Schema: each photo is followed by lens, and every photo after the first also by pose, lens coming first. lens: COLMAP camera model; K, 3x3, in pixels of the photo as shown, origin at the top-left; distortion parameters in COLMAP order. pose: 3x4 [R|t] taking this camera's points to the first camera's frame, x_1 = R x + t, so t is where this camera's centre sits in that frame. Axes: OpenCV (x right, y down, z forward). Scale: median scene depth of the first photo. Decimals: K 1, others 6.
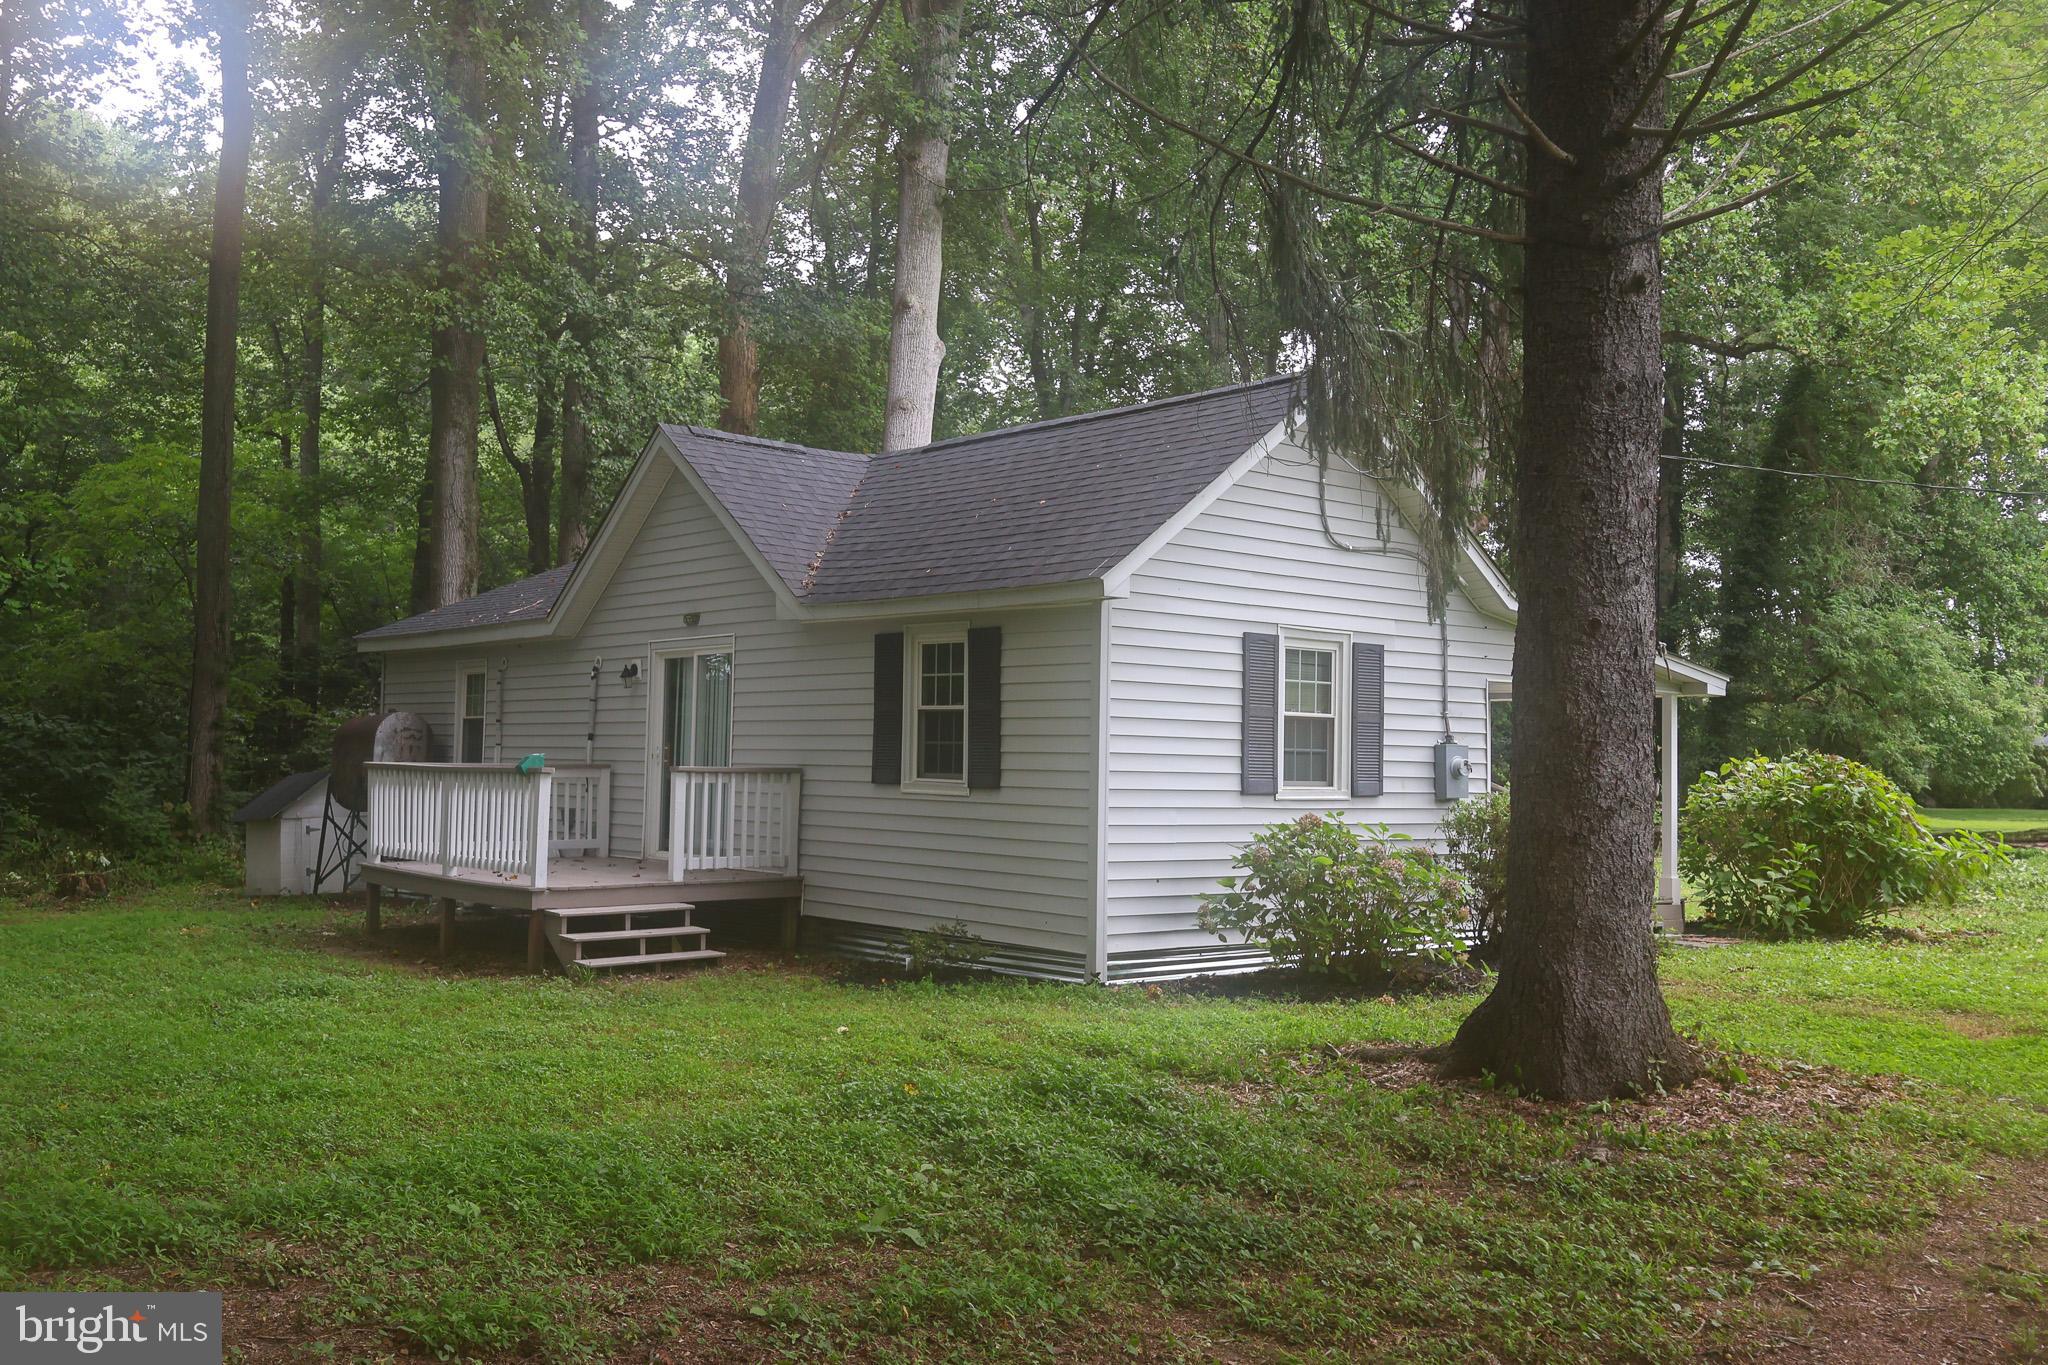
lens RADIAL K [[1880.5, 0, 956.7], [0, 1880.5, 682.3], [0, 0, 1]] dist [0.014823, 0.003298]
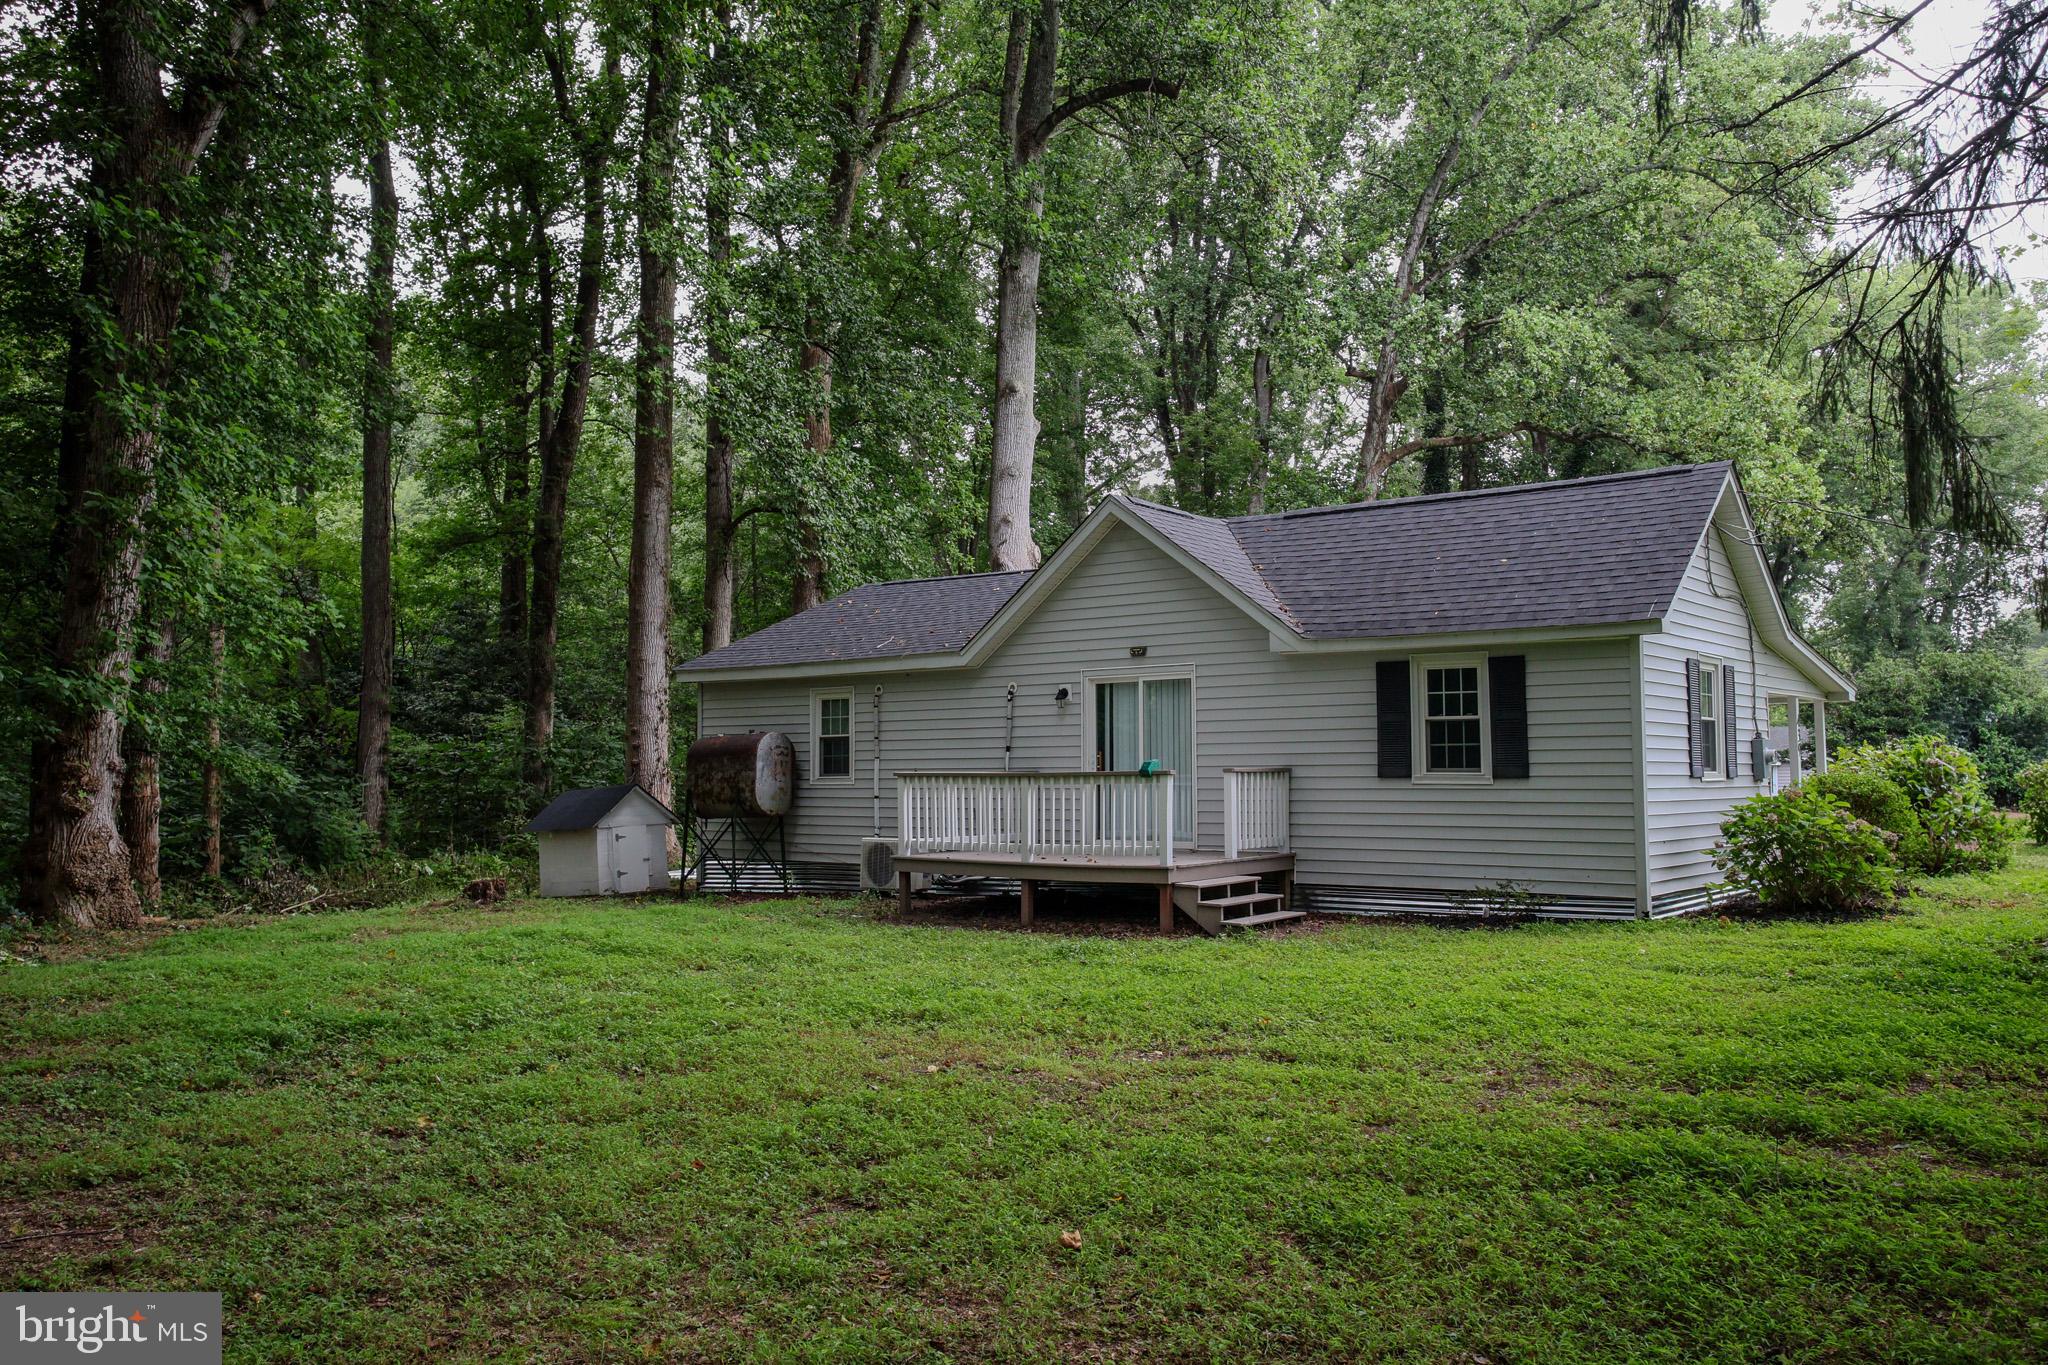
lens RADIAL K [[1625.1, 0, 1054.2], [0, 1625.1, 682.6], [0, 0, 1]] dist [-0.011480, -0.000272]
pose [[0.978359, -0.011572, 0.206592, -0.490948], [0.014120, 0.999841, -0.010864, -0.002571], [-0.206434, 0.013546, 0.978367, -0.045917]]
